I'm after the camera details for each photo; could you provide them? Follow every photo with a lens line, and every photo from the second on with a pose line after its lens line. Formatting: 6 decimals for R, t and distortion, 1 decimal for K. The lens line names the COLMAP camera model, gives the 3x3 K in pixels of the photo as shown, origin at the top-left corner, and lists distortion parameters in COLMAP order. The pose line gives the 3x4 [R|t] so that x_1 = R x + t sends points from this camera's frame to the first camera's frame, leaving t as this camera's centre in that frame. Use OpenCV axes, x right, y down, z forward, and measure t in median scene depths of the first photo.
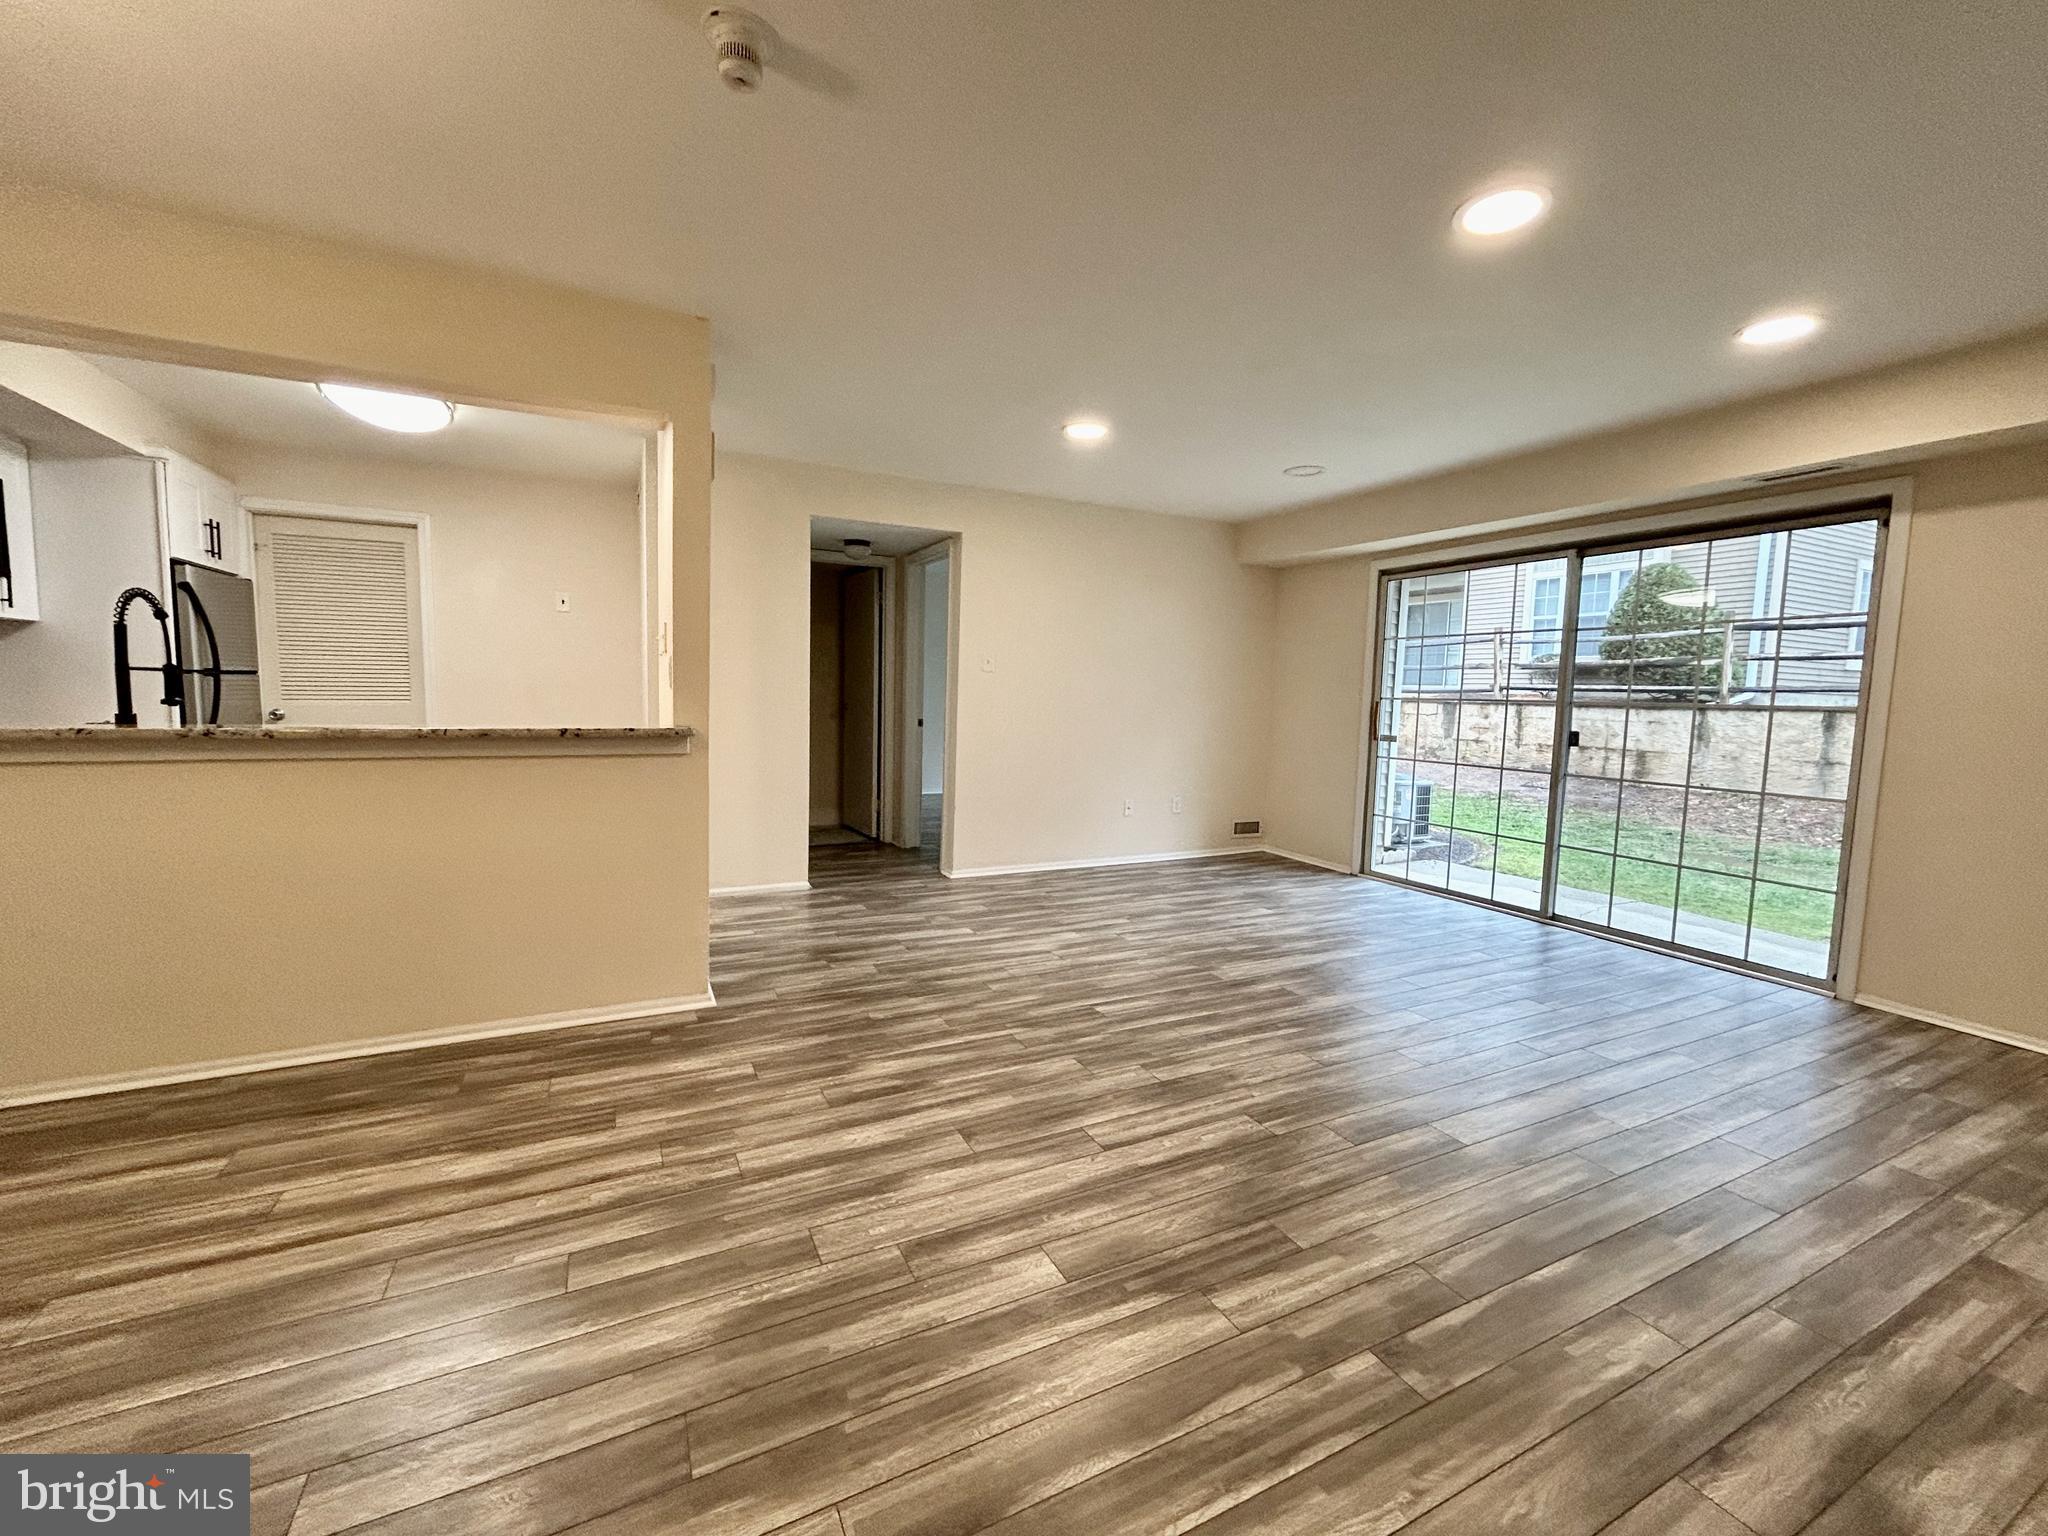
lens RADIAL K [[828.3, 0, 1023.7], [0, 828.3, 766.7], [0, 0, 1]] dist [-0.004017, 0.000410]
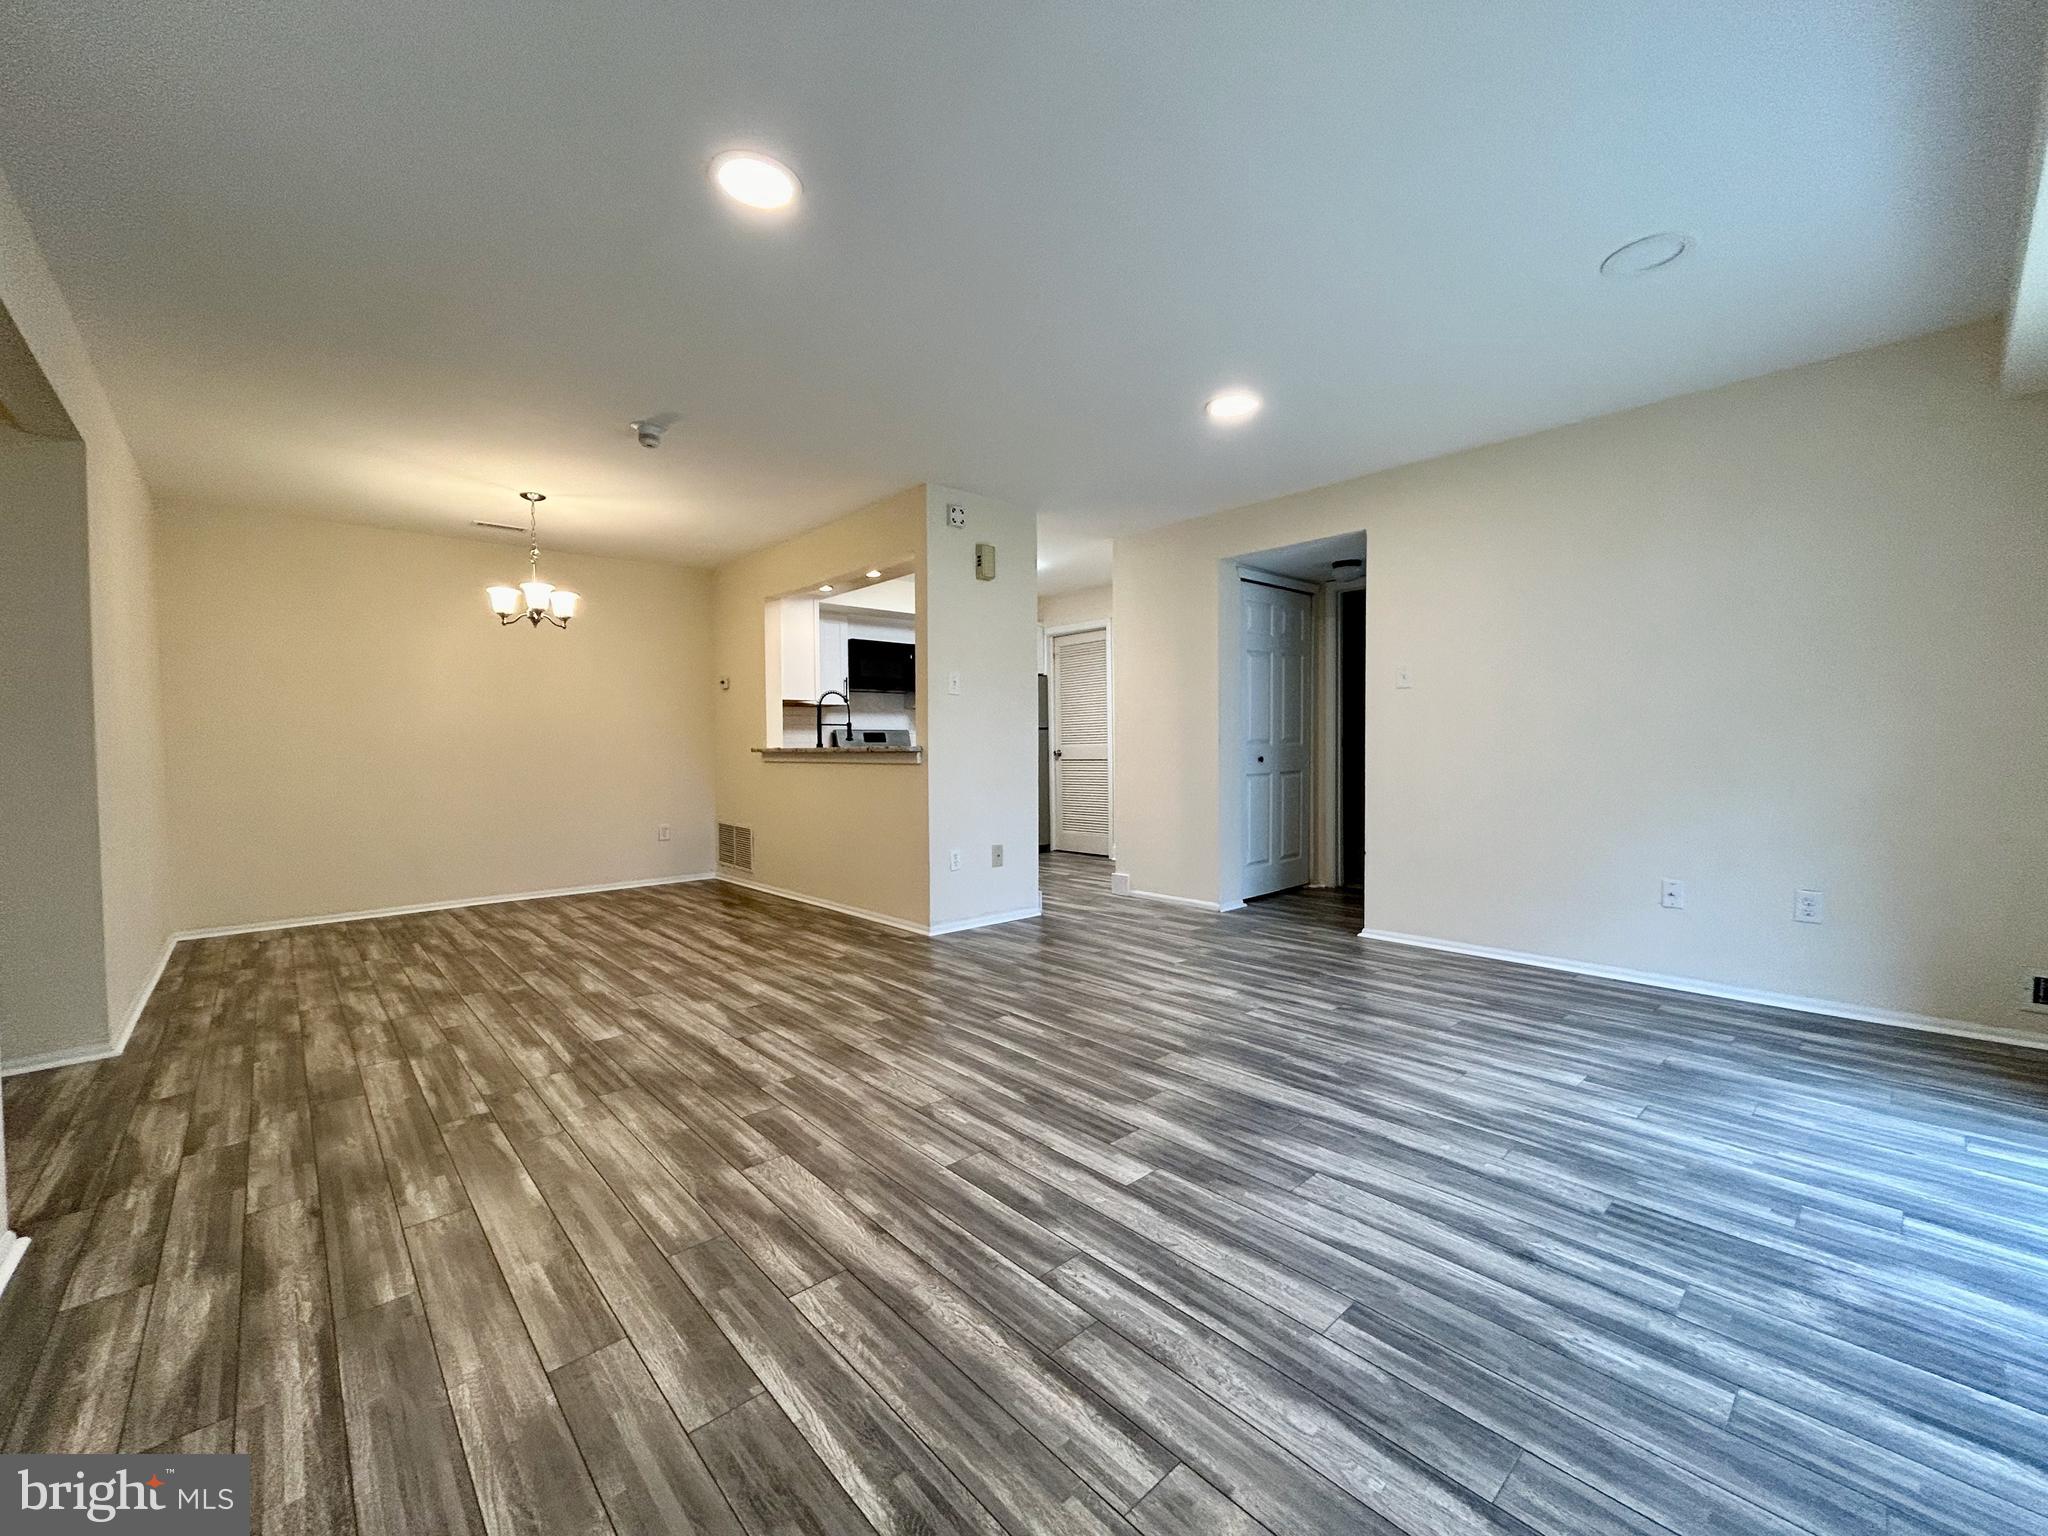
lens RADIAL K [[828.3, 0, 1030.1], [0, 828.3, 763.1], [0, 0, 1]] dist [-0.004017, 0.000410]
pose [[0.279185, -0.004518, -0.960227, 1.176292], [-0.071173, 0.997141, -0.025385, 0.006911], [0.957596, 0.075429, 0.278065, 0.795044]]
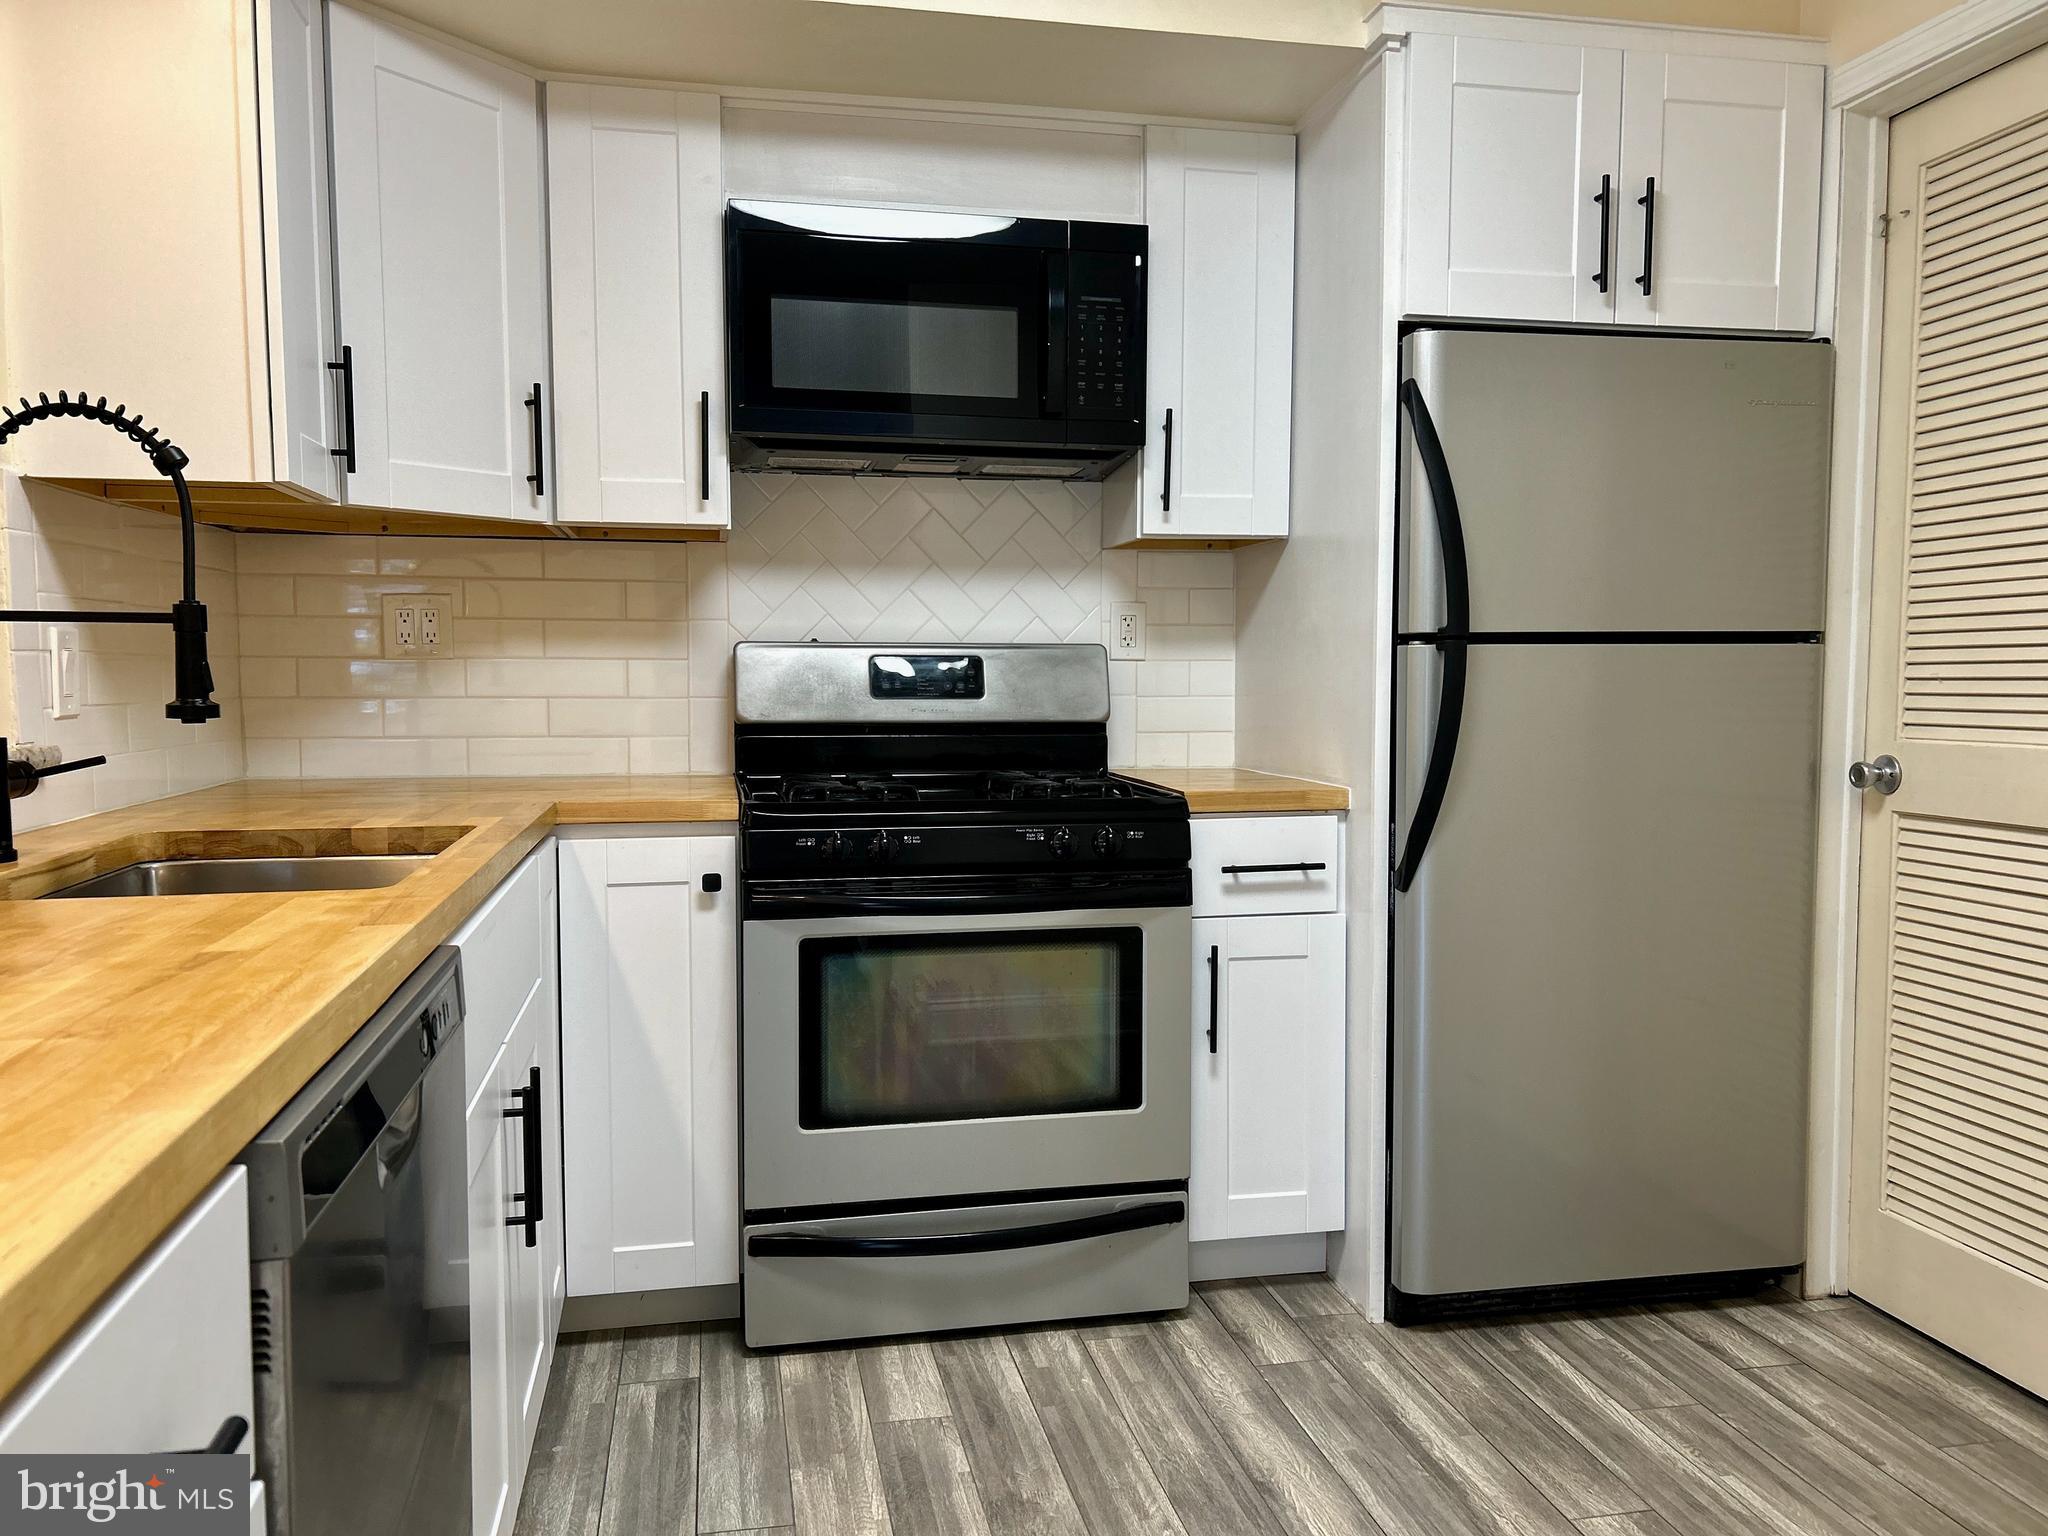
lens RADIAL K [[1527.9, 0, 1022.6], [0, 1527.9, 778.8], [0, 0, 1]] dist [0.052754, -0.055934]
pose [[-0.251239, 0.048802, -0.966694, -0.464877], [-0.095432, 0.992613, 0.074913, -0.123228], [0.963209, 0.111075, -0.244726, 1.396741]]
